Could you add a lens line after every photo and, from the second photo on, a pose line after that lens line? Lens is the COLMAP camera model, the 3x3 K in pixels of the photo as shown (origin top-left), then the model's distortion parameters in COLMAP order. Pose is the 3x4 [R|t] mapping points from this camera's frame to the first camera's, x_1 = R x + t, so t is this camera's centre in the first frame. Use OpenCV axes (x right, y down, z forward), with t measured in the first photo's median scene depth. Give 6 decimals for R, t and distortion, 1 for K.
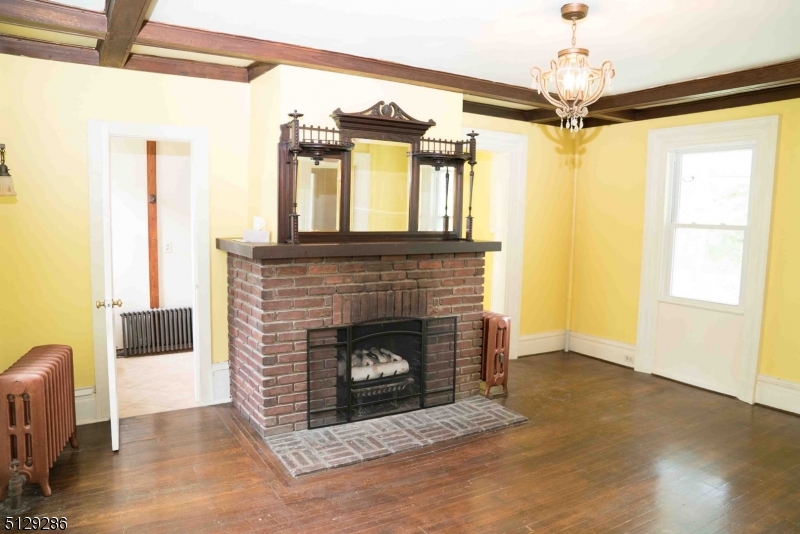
lens RADIAL K [[558.1, 0, 400.0], [0, 558.1, 267.0], [0, 0, 1]] dist [-0.137986, 0.106443]
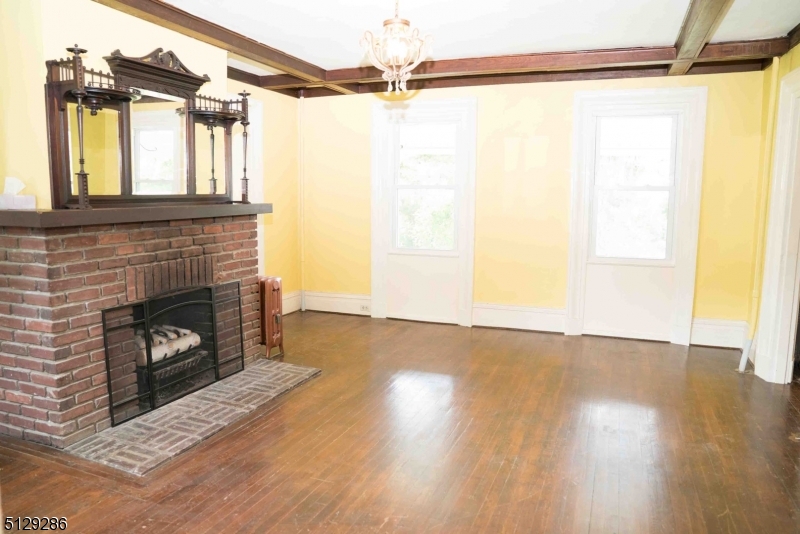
lens RADIAL K [[558.1, 0, 400.0], [0, 558.1, 267.0], [0, 0, 1]] dist [-0.137986, 0.106443]
pose [[0.797156, -0.093103, 0.596553, -0.277738], [0.068315, 0.995603, 0.064094, 0.023975], [-0.599897, -0.010339, 0.800011, 0.063932]]
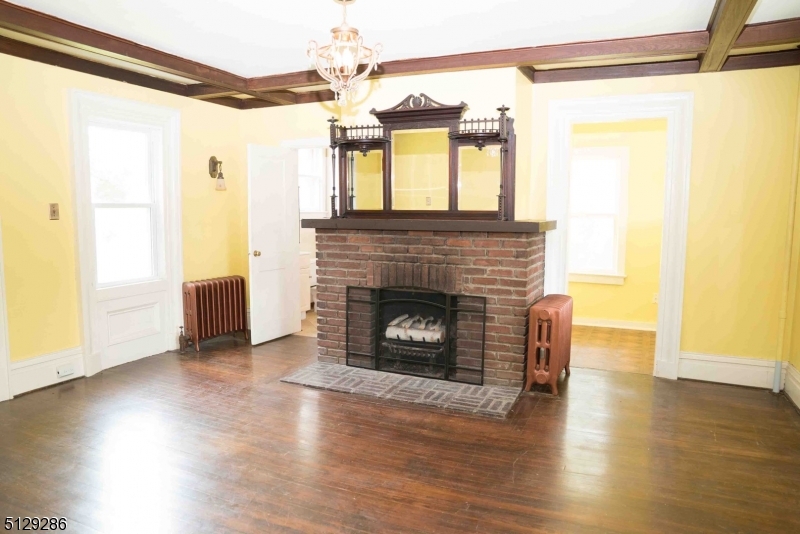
lens RADIAL K [[558.1, 0, 400.0], [0, 558.1, 267.0], [0, 0, 1]] dist [-0.137986, 0.106443]
pose [[0.560791, 0.069655, -0.825022, 0.915557], [-0.076346, 0.996560, 0.032244, 0.017927], [0.824430, 0.044905, 0.564180, 0.358349]]
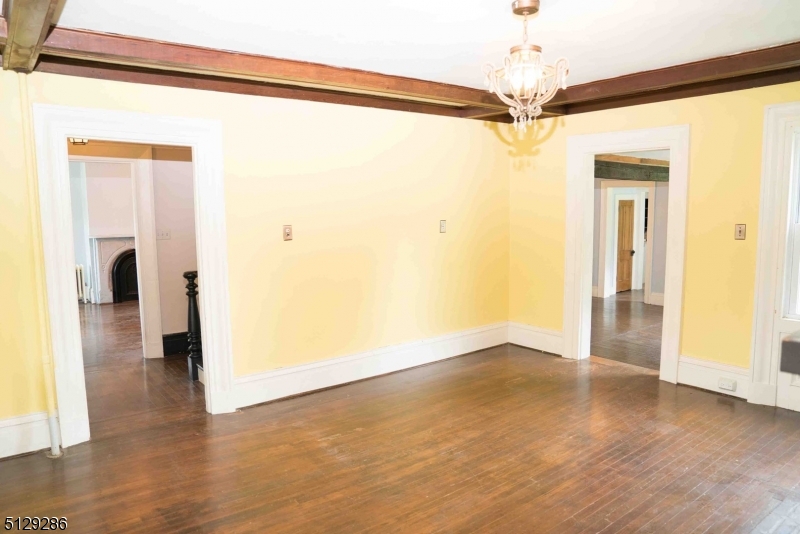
lens RADIAL K [[558.1, 0, 400.0], [0, 558.1, 267.0], [0, 0, 1]] dist [-0.137986, 0.106443]
pose [[-0.993737, 0.002498, -0.111716, 0.459275], [-0.020793, 0.978156, 0.206828, -0.150327], [0.109792, 0.207856, -0.971978, 1.408989]]
